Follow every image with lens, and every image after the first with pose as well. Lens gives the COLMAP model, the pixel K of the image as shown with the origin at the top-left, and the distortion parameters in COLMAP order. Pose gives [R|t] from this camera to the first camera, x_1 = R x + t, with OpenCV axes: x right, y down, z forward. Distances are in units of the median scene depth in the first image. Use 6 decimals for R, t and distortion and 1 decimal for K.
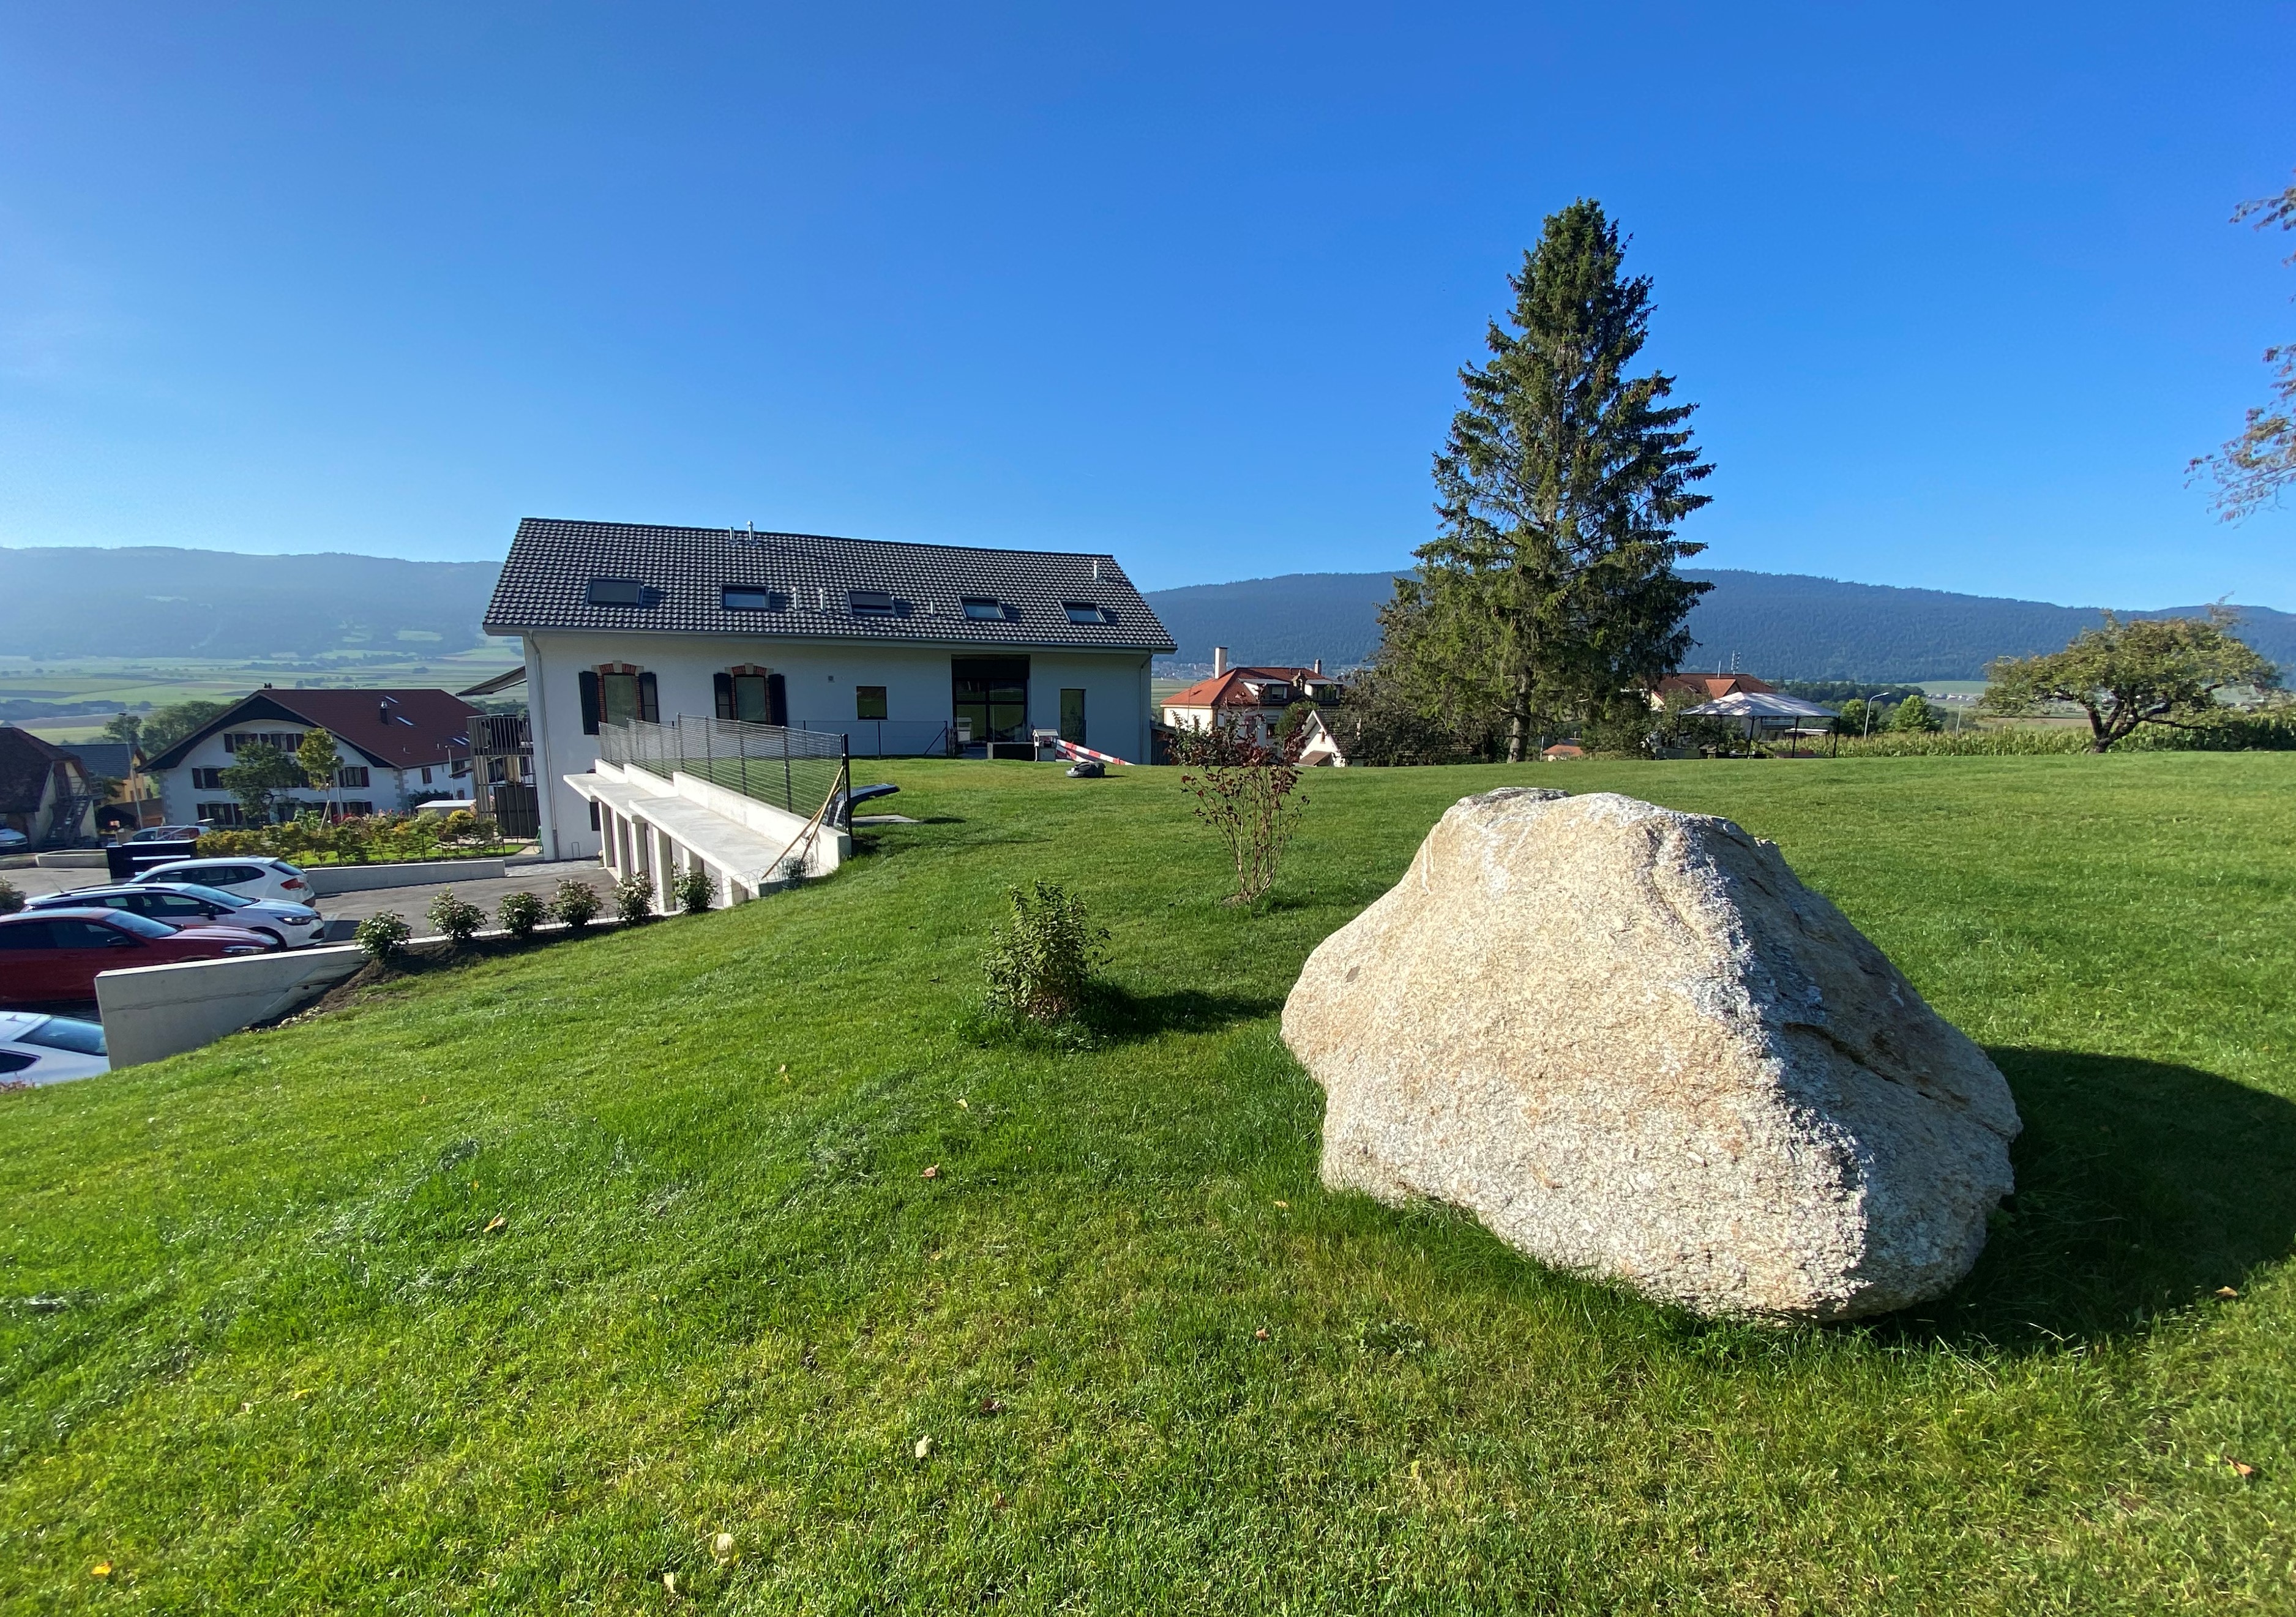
lens RADIAL K [[1013.3, 0, 1131.7], [0, 1013.3, 852.1], [0, 0, 1]] dist [0.022705, -0.001961]
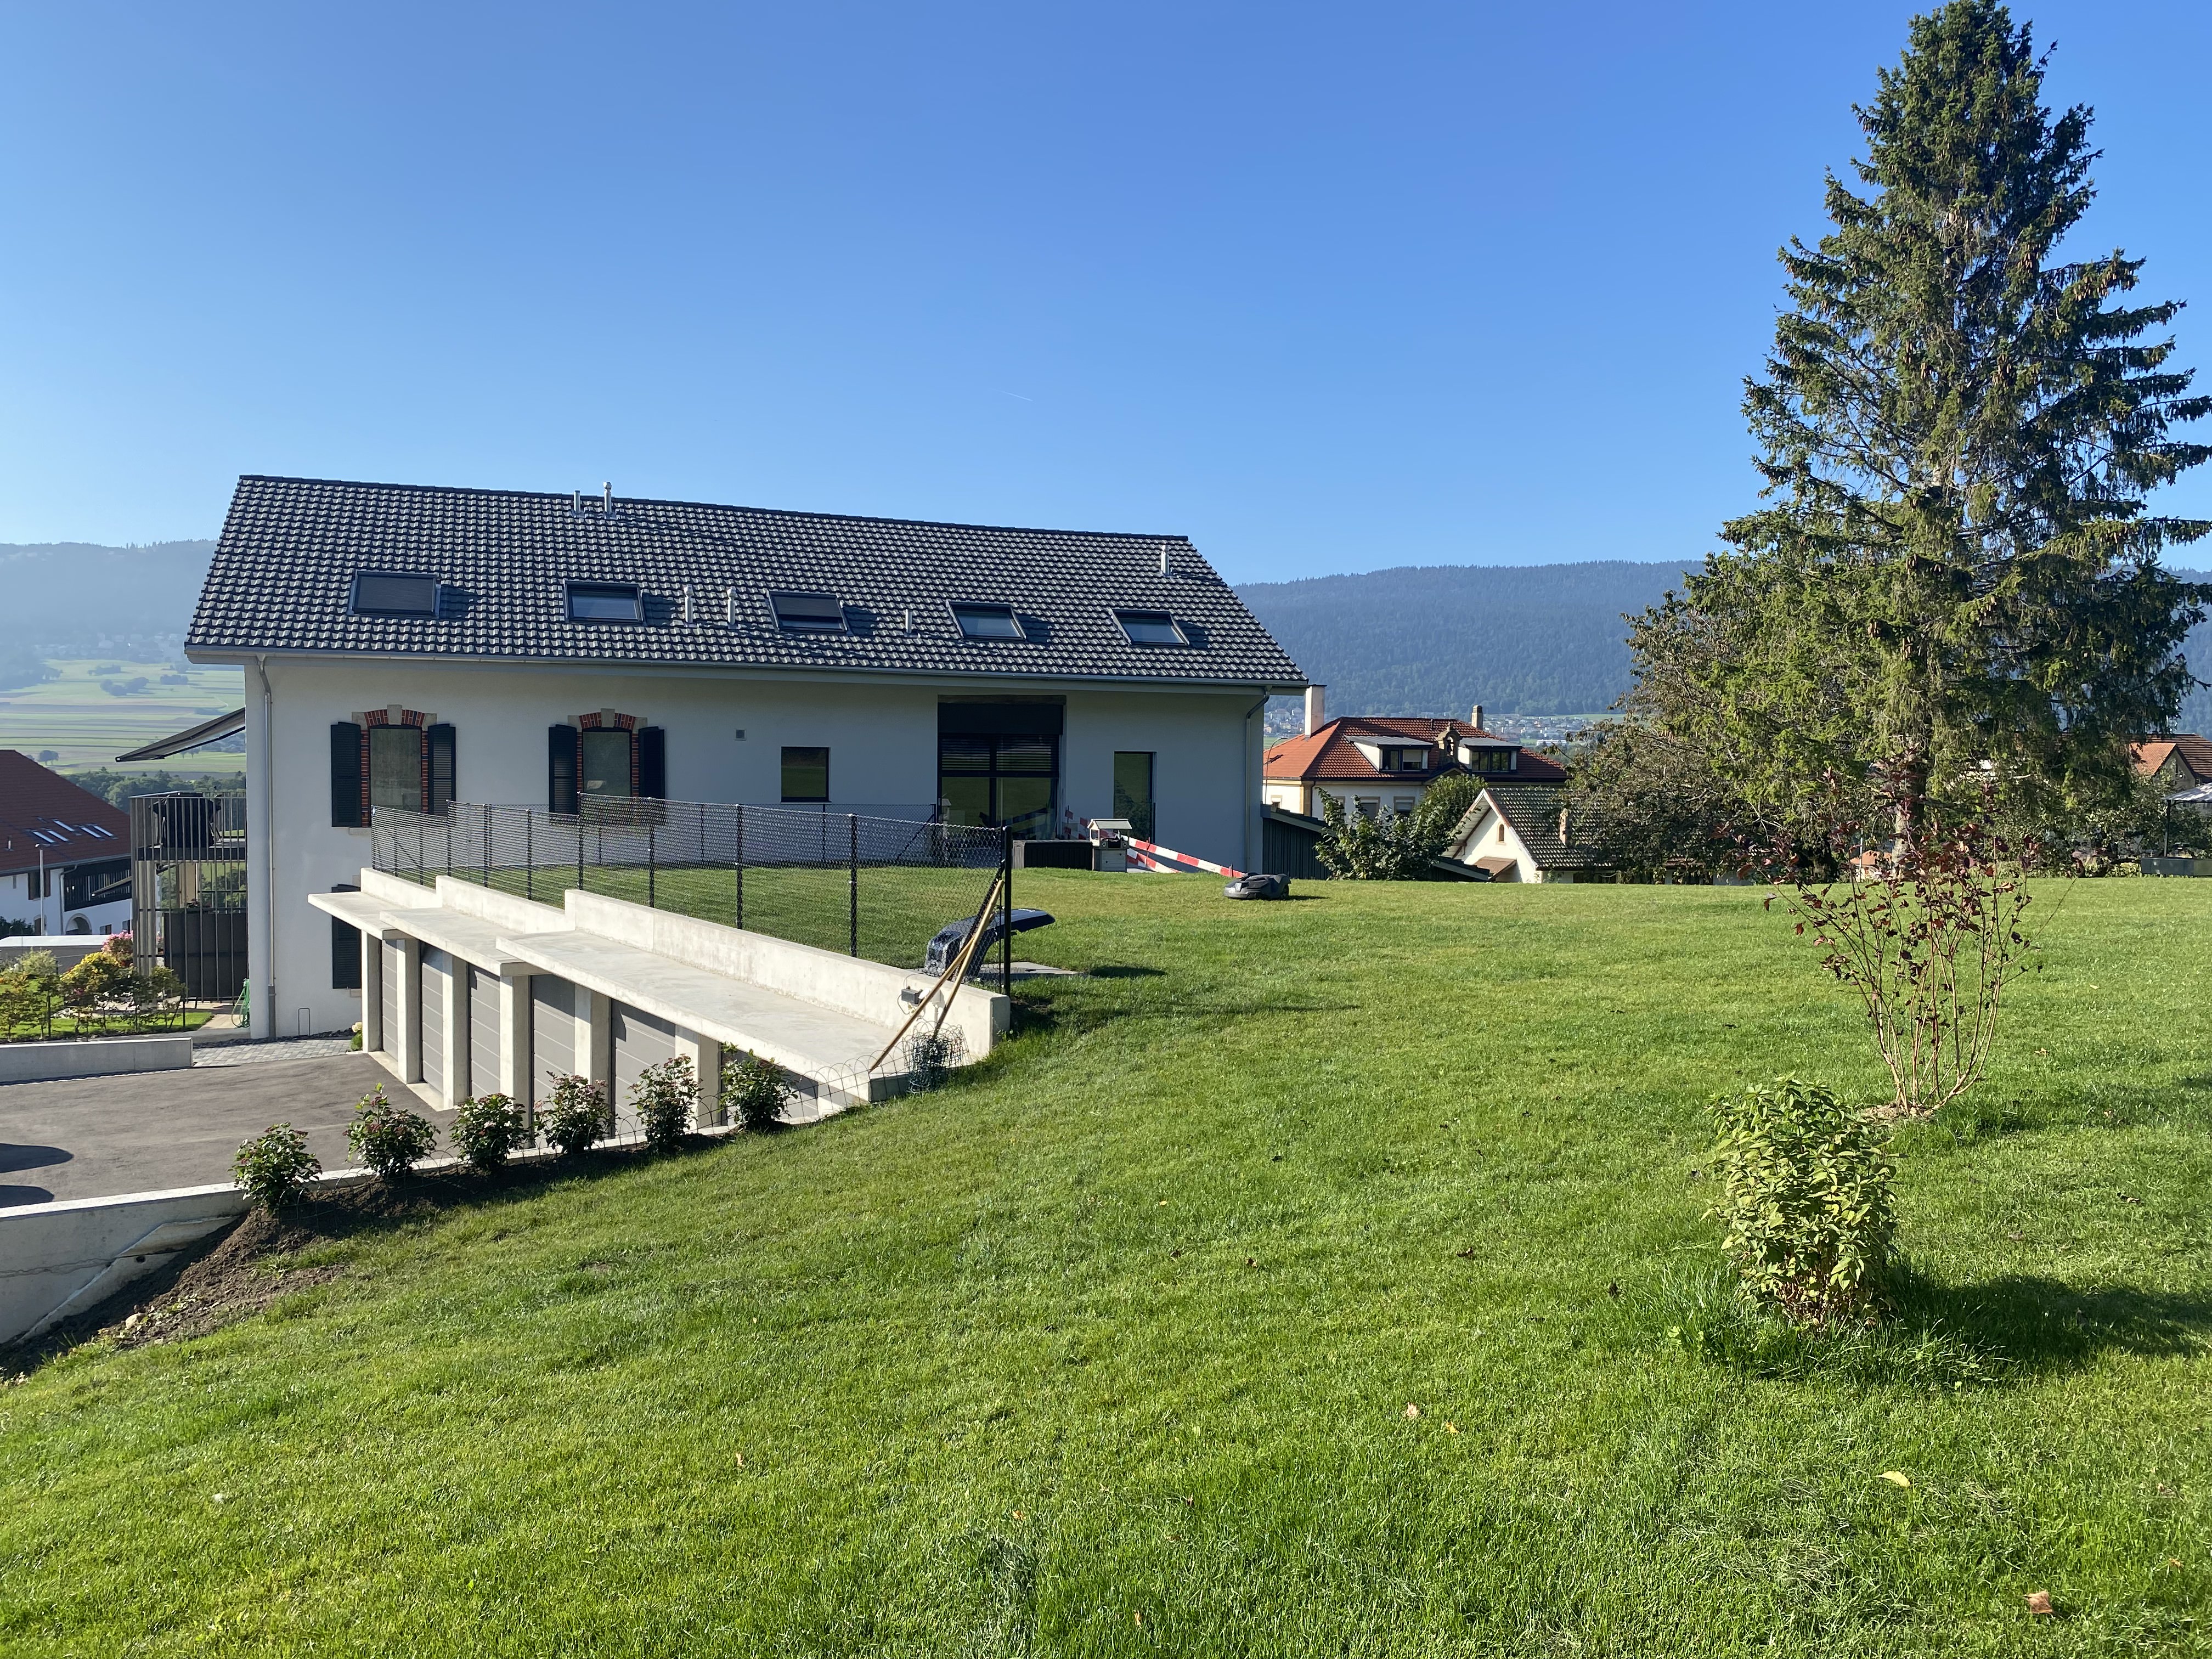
lens RADIAL K [[1705.8, 0, 1118.1], [0, 1705.8, 826.8], [0, 0, 1]] dist [0.018883, 0.030524]
pose [[0.999991, 0.004076, 0.000879, -0.083951], [-0.003947, 0.993266, -0.115788, -0.000128], [-0.001345, 0.115784, 0.993274, 0.001206]]
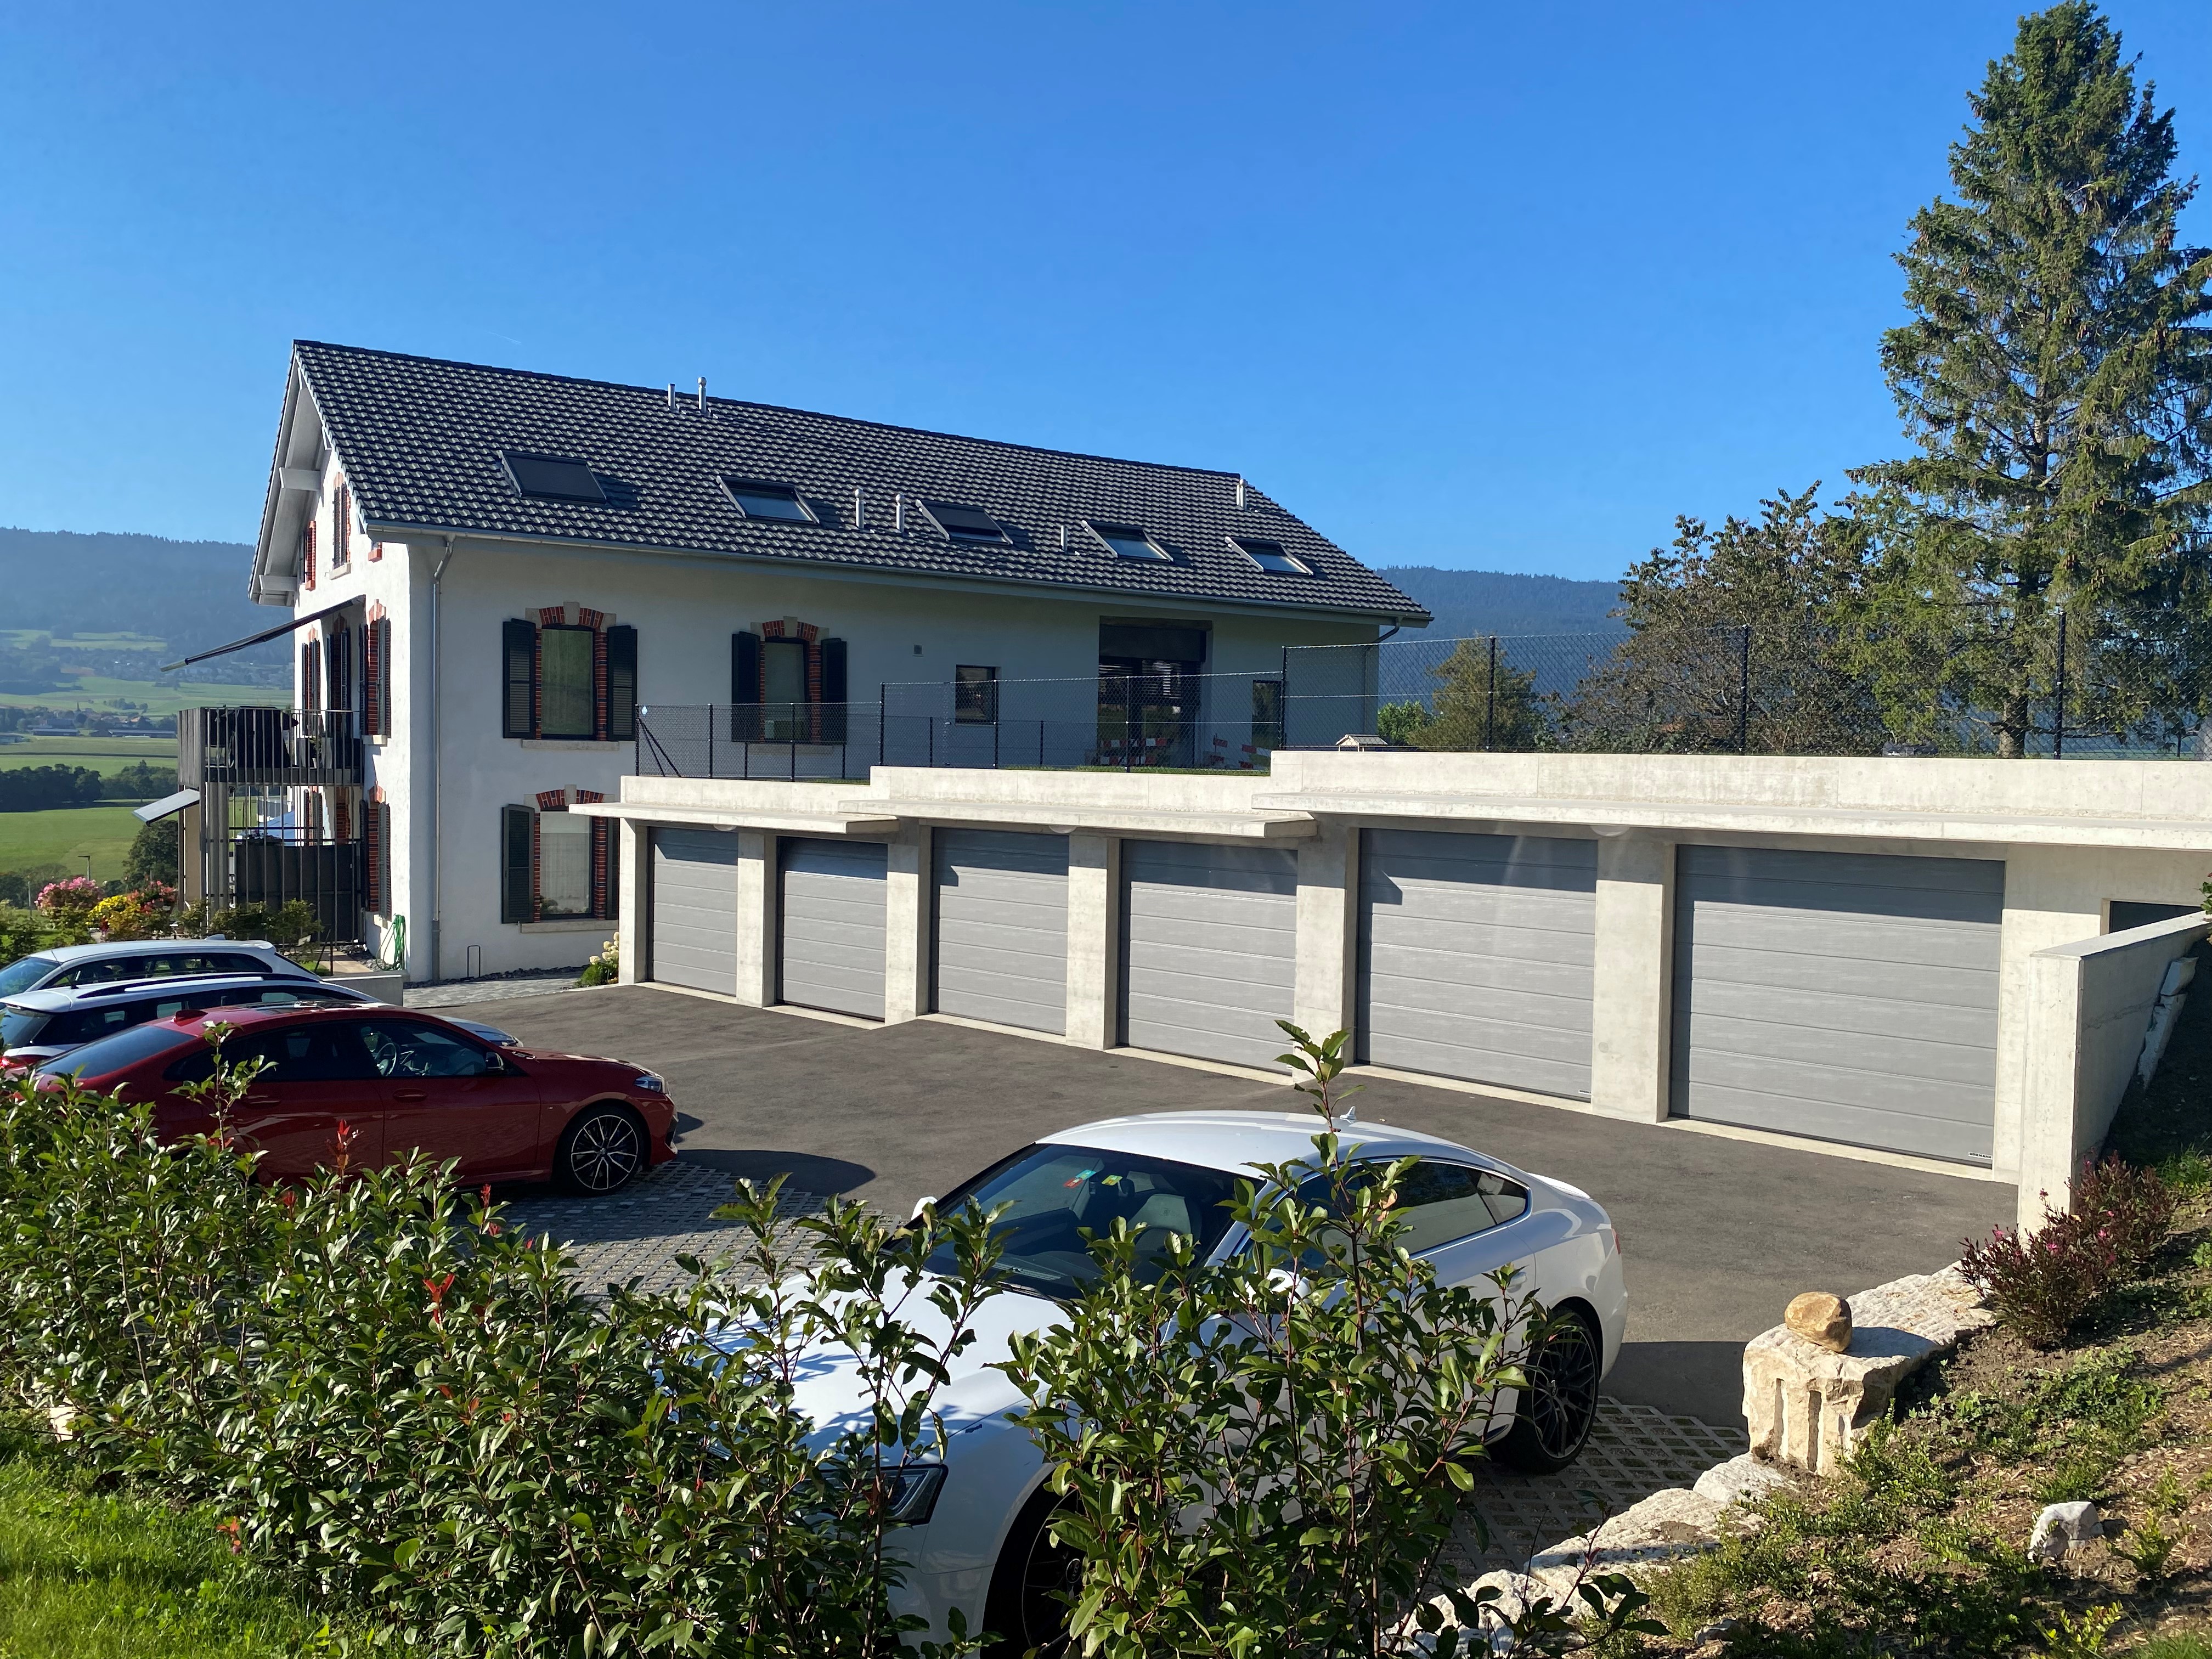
lens RADIAL K [[1705.8, 0, 1098.2], [0, 1705.8, 842.2], [0, 0, 1]] dist [0.018883, 0.030524]
pose [[0.964453, -0.003541, 0.264231, -0.515450], [0.032969, 0.993710, -0.107023, 0.046211], [-0.262190, 0.111931, 0.958503, 0.088827]]
